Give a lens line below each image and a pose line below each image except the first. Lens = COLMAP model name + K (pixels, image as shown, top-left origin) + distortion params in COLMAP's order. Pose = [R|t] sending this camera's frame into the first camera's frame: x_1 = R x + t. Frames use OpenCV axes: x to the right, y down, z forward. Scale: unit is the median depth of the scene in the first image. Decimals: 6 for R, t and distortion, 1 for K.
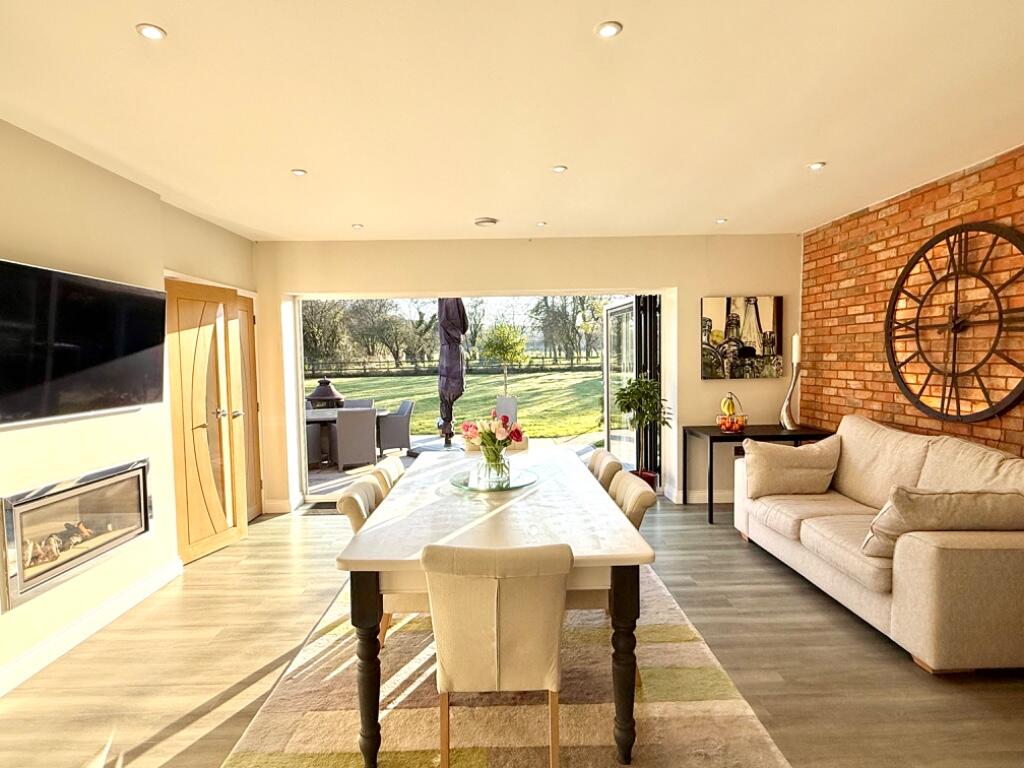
lens RADIAL K [[566.8, 0, 512.5], [0, 566.8, 384.9], [0, 0, 1]] dist [0.000485, 0.000302]
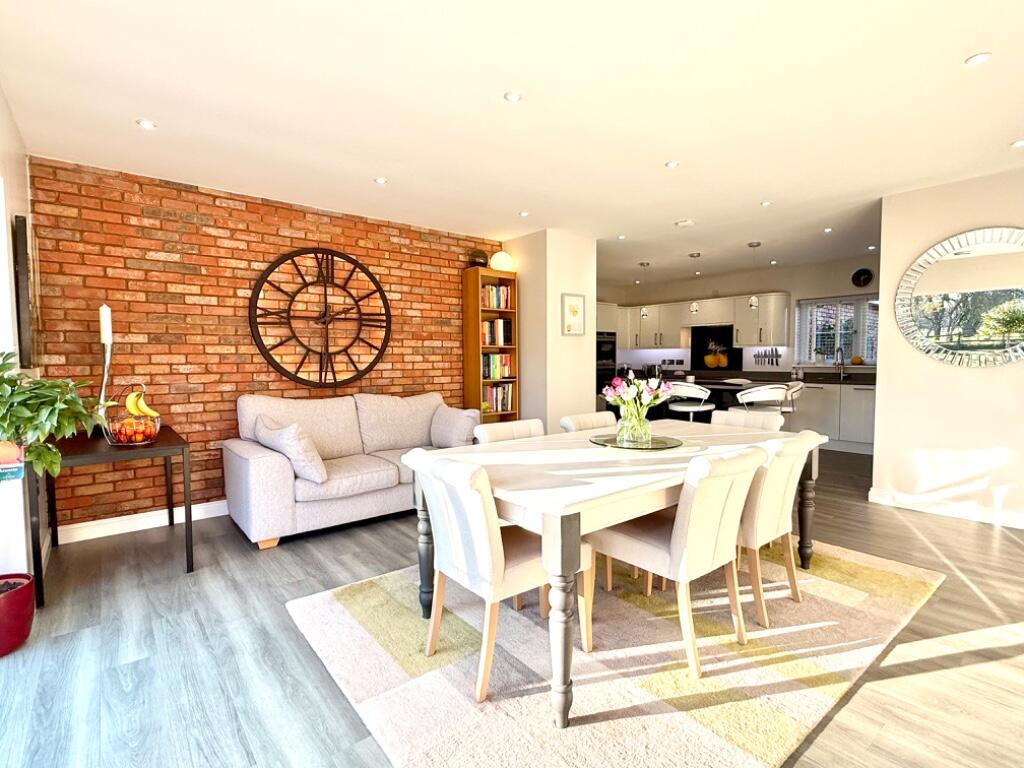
lens RADIAL K [[503.3, 0, 507.9], [0, 503.3, 382.0], [0, 0, 1]] dist [0.002978, 0.000306]
pose [[-0.602185, -0.015883, 0.798199, -0.452298], [0.054995, 0.996602, 0.061321, -0.001221], [-0.796461, 0.080824, -0.599265, 1.290076]]
